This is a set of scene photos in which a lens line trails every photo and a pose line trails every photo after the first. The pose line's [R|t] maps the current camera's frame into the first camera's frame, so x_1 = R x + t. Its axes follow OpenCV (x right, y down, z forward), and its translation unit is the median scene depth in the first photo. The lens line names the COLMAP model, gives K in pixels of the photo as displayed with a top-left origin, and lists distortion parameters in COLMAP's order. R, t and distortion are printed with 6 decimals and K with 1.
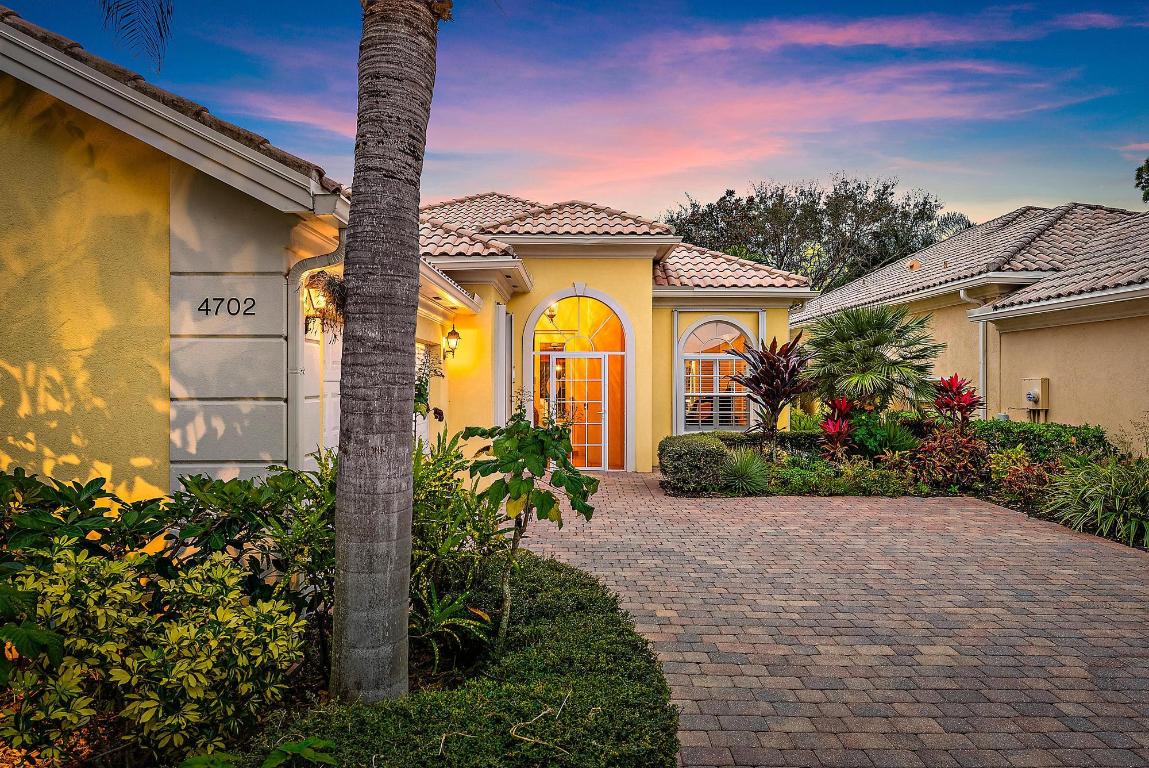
lens RADIAL K [[774.2, 0, 582.9], [0, 774.2, 386.3], [0, 0, 1]] dist [0.000285, 0.001189]
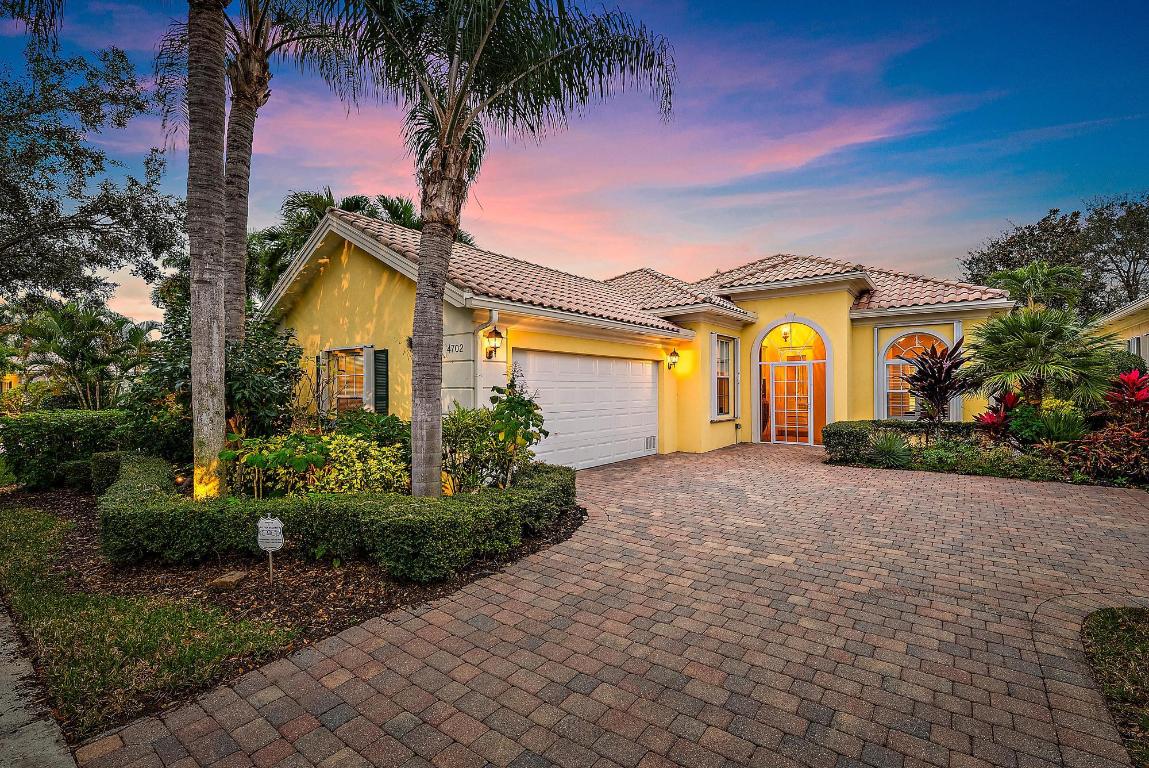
lens RADIAL K [[519.4, 0, 574.5], [0, 519.4, 384.0], [0, 0, 1]] dist [0.000193, 0.000116]
pose [[0.785307, -0.009050, -0.619040, 0.339282], [0.001935, 0.999924, -0.012165, 0.010289], [0.619103, 0.008356, 0.785265, -0.005905]]
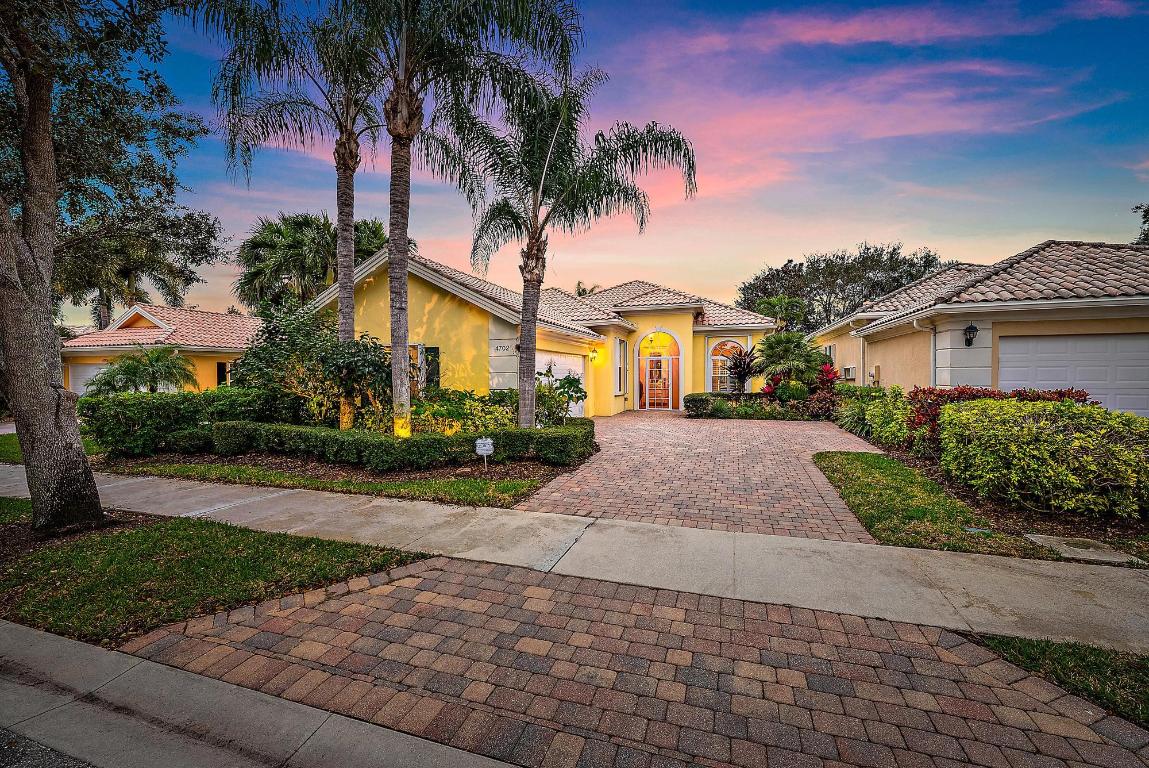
lens RADIAL K [[468.7, 0, 576.8], [0, 468.7, 387.4], [0, 0, 1]] dist [-0.000577, -0.000255]
pose [[0.943866, 0.001865, -0.330323, 0.270812], [0.005347, 0.999767, 0.020923, 0.017649], [0.330285, -0.021515, 0.943636, -0.441824]]
